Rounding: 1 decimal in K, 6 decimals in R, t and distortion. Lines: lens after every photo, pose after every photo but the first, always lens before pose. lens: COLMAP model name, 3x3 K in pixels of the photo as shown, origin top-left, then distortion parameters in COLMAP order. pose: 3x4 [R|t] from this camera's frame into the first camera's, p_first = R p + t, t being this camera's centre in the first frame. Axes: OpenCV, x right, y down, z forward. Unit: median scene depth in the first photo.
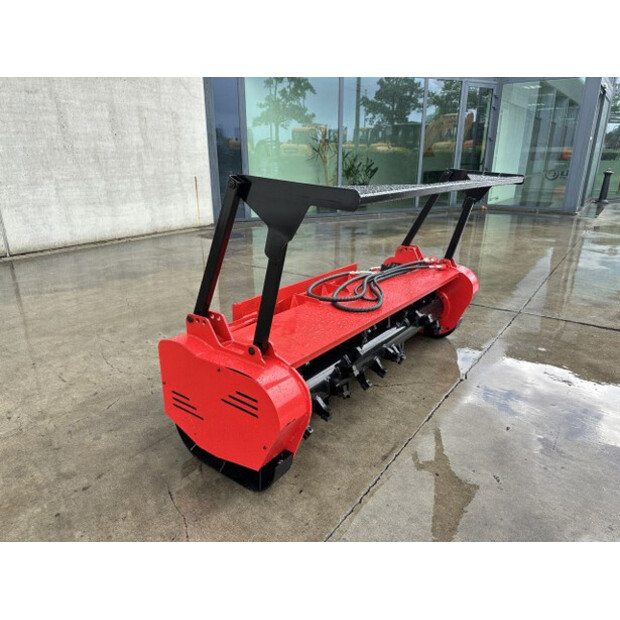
lens RADIAL K [[437.3, 0, 309.3], [0, 437.3, 313.9], [0, 0, 1]] dist [0.031116, -0.039232]
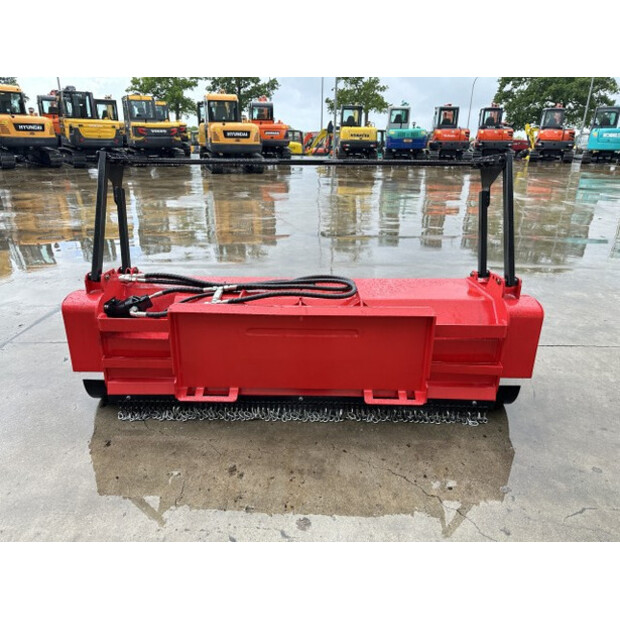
lens RADIAL K [[437.3, 0, 310.4], [0, 437.3, 314.9], [0, 0, 1]] dist [0.031116, -0.039232]
pose [[-0.593495, -0.289683, 0.750898, -0.237781], [0.252453, 0.818891, 0.515447, -0.185532], [-0.764219, 0.495482, -0.412876, 0.549353]]
